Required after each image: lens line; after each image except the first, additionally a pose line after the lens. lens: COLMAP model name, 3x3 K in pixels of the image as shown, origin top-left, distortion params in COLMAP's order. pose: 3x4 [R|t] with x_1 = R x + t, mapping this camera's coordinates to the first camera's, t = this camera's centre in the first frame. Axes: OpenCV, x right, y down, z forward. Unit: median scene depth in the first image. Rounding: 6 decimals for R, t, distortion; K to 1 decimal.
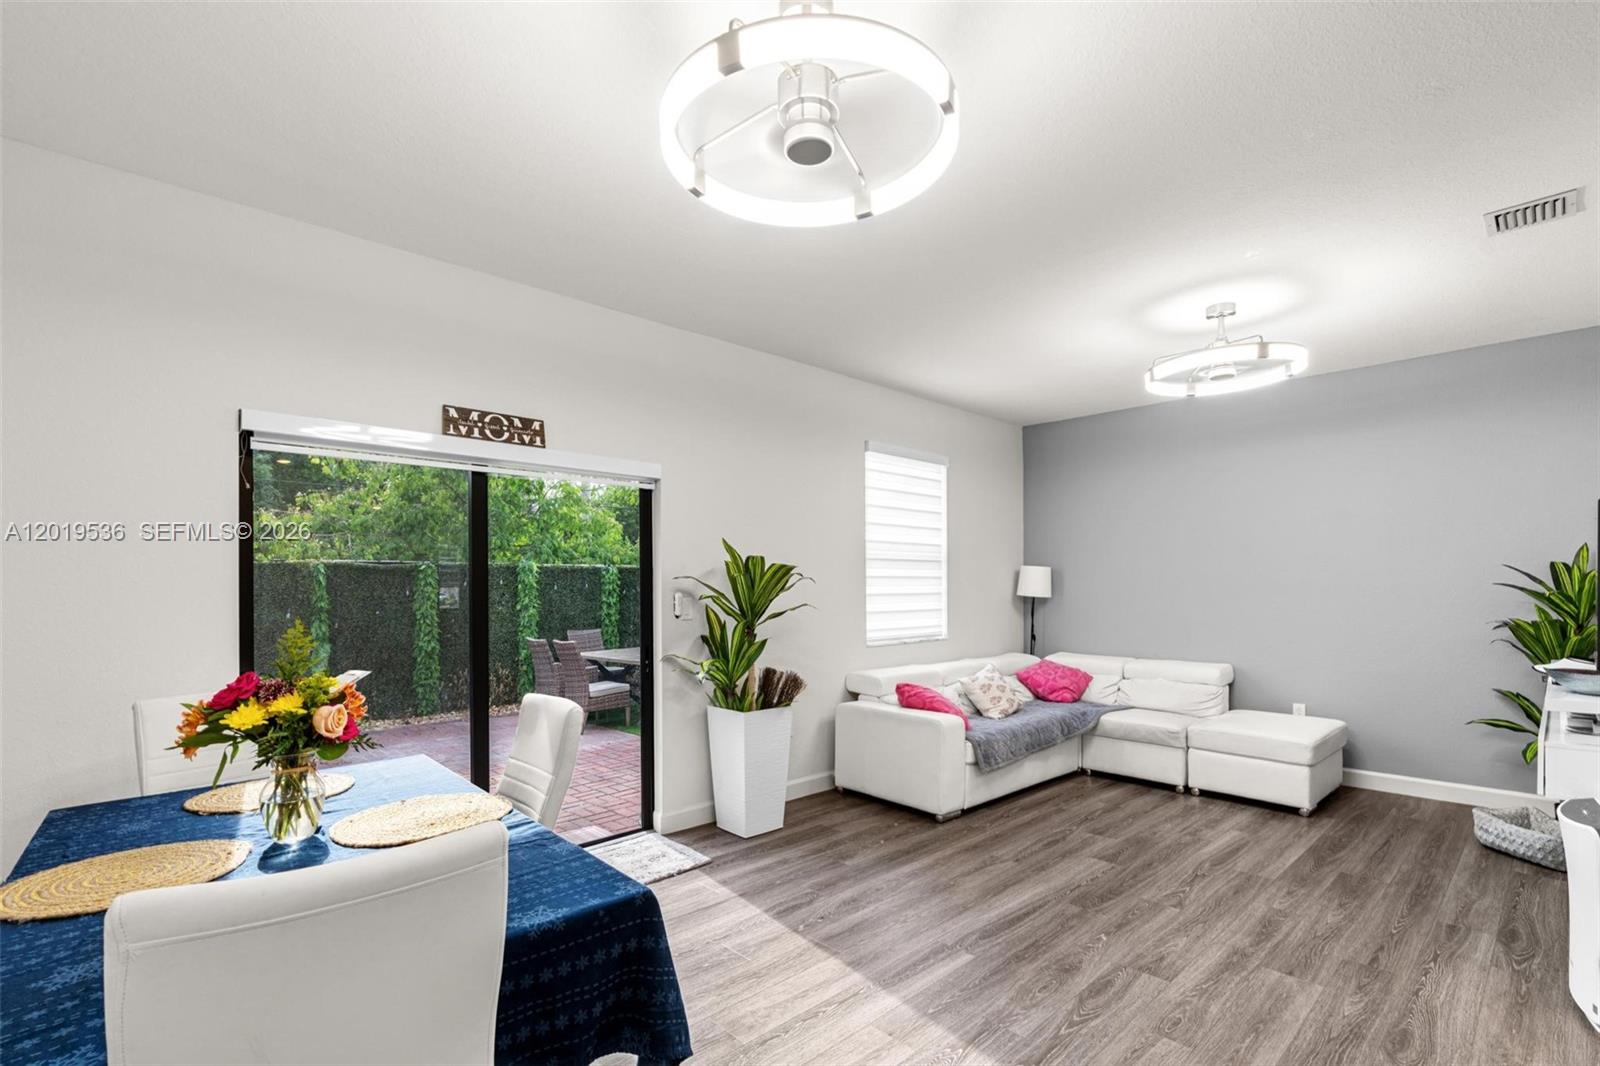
lens RADIAL K [[723.3, 0, 802.6], [0, 723.3, 591.9], [0, 0, 1]] dist [-0.011444, 0.003601]
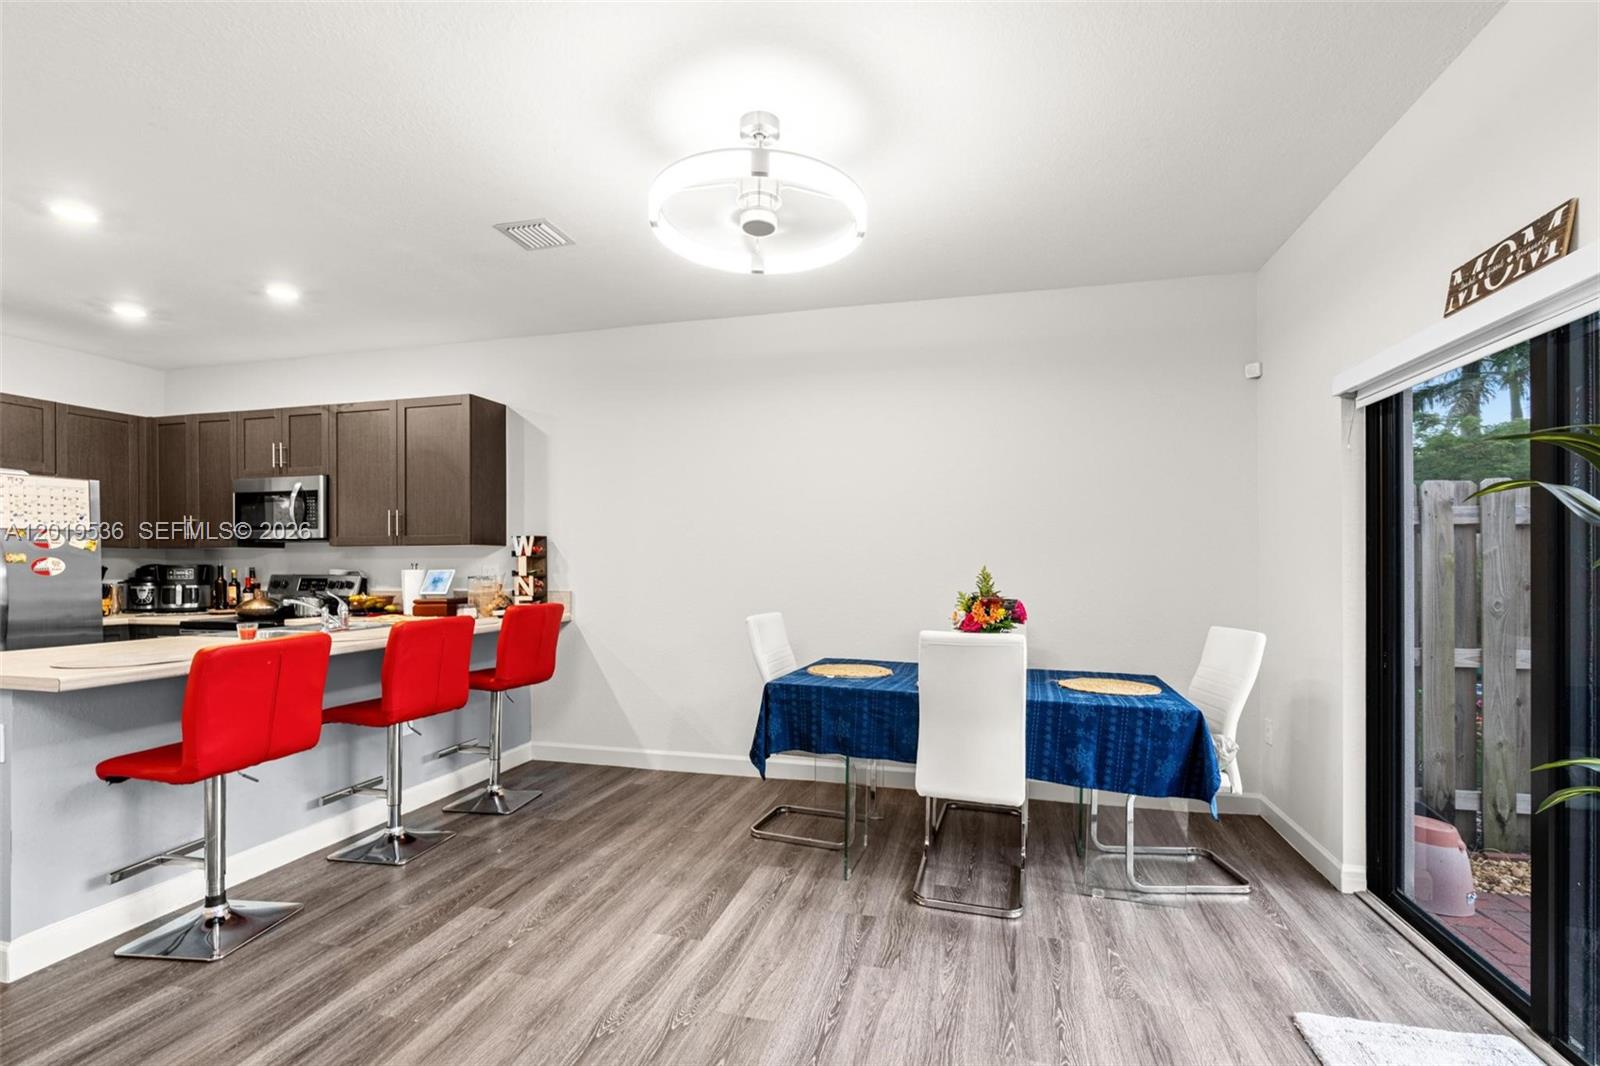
lens RADIAL K [[723.3, 0, 808.7], [0, 723.3, 562.7], [0, 0, 1]] dist [-0.011444, 0.003601]
pose [[-0.835547, 0.009181, -0.549342, 0.308080], [0.004930, 0.999945, 0.009213, 0.004341], [0.549397, 0.004990, -0.835547, 0.991292]]
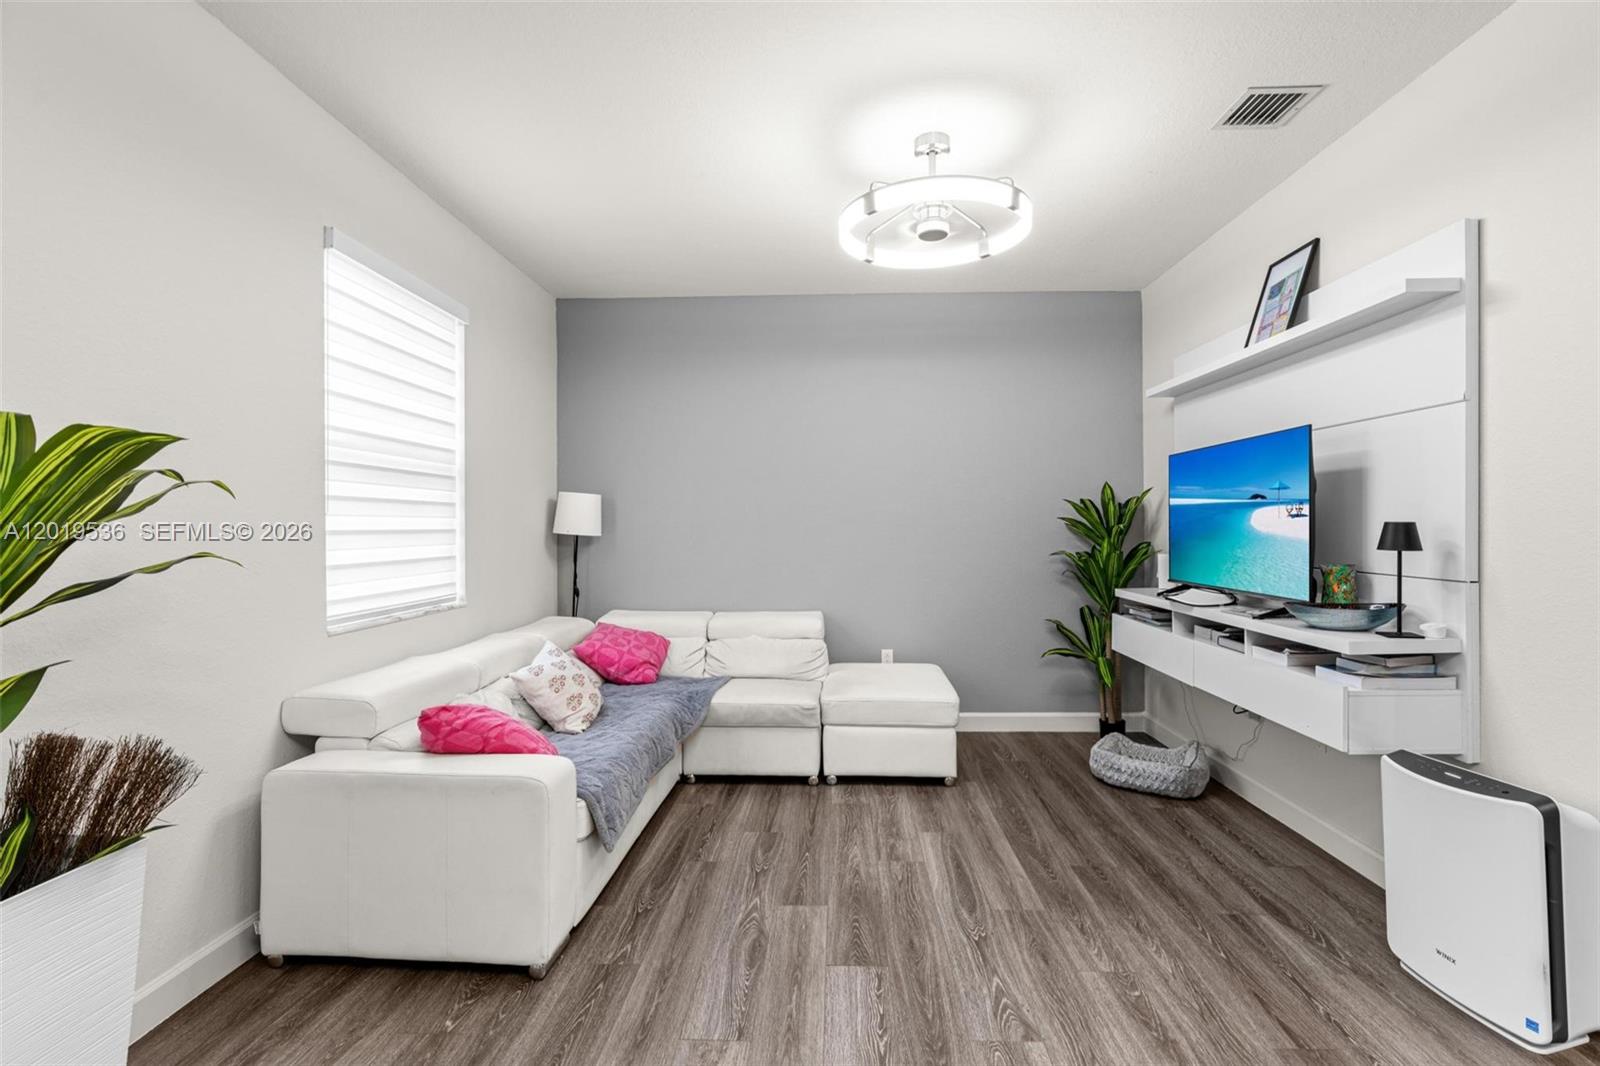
lens RADIAL K [[723.3, 0, 806.2], [0, 723.3, 527.6], [0, 0, 1]] dist [-0.011444, 0.003601]
pose [[0.714202, -0.000165, 0.699940, -0.030811], [0.005994, 0.999965, -0.005881, 0.007520], [-0.699914, 0.008396, 0.714178, 0.526023]]
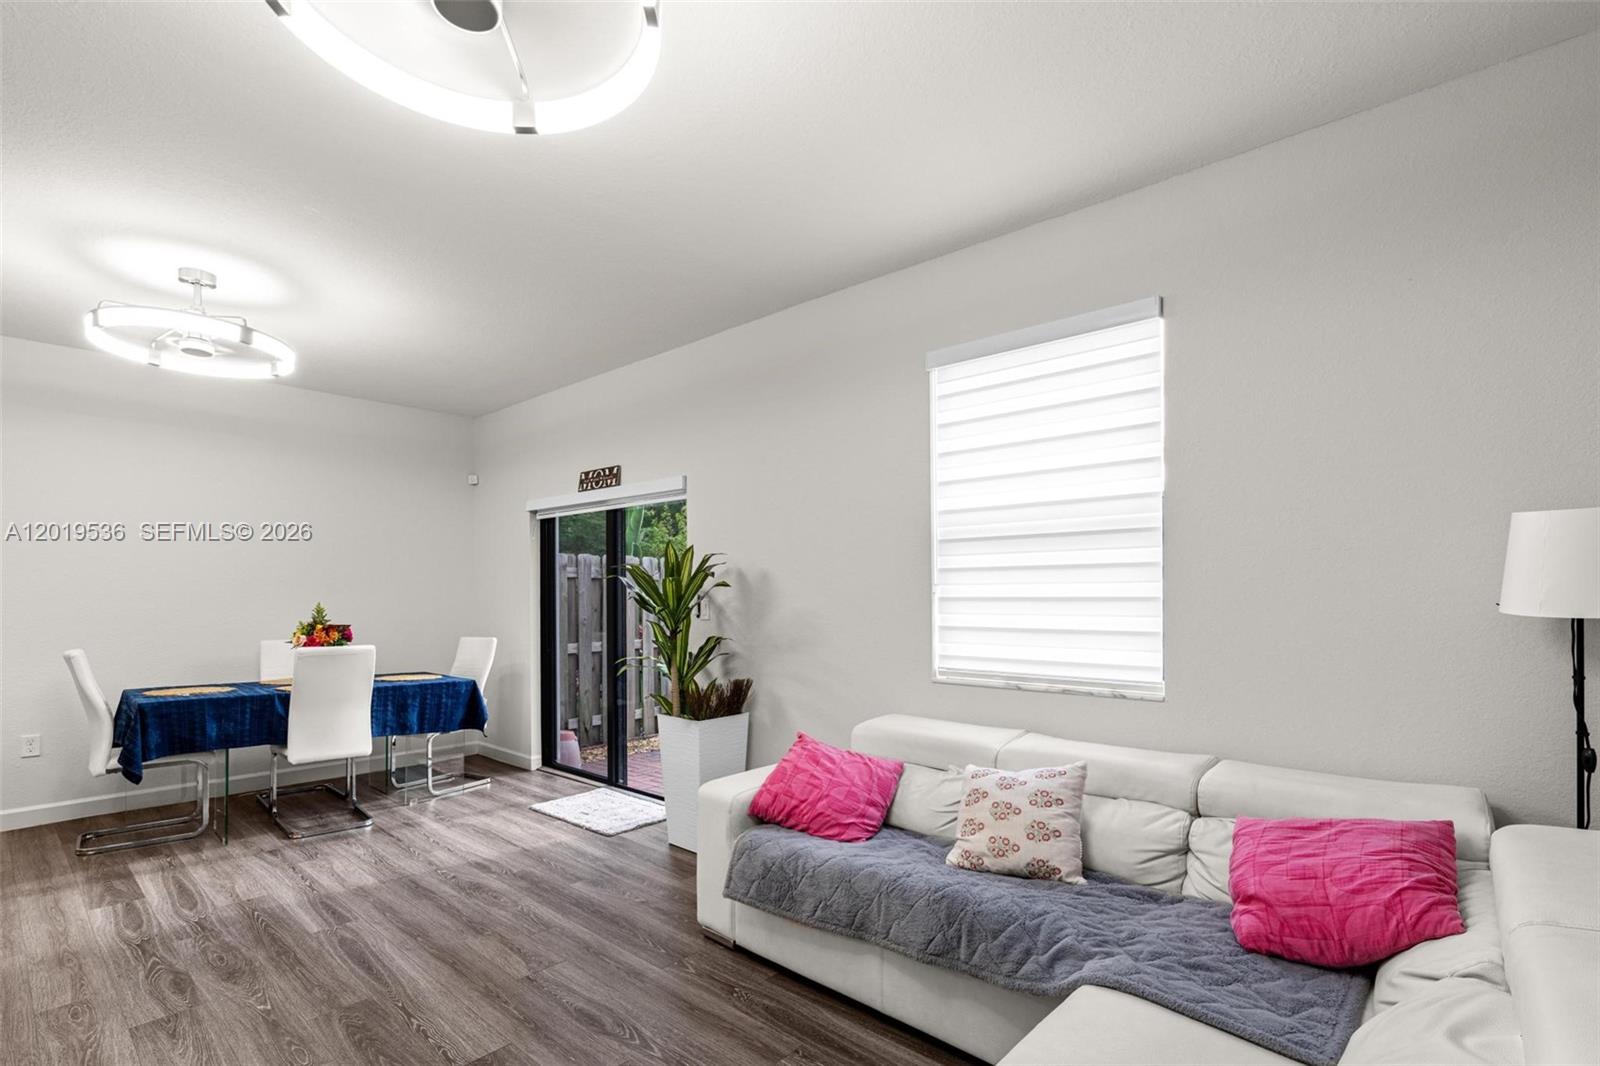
lens RADIAL K [[723.3, 0, 806.7], [0, 723.3, 595.7], [0, 0, 1]] dist [-0.011444, 0.003601]
pose [[0.107731, 0.009727, -0.994132, 0.904148], [-0.001597, 0.999953, 0.009611, -0.005859], [0.994179, 0.000553, 0.107742, 1.060636]]
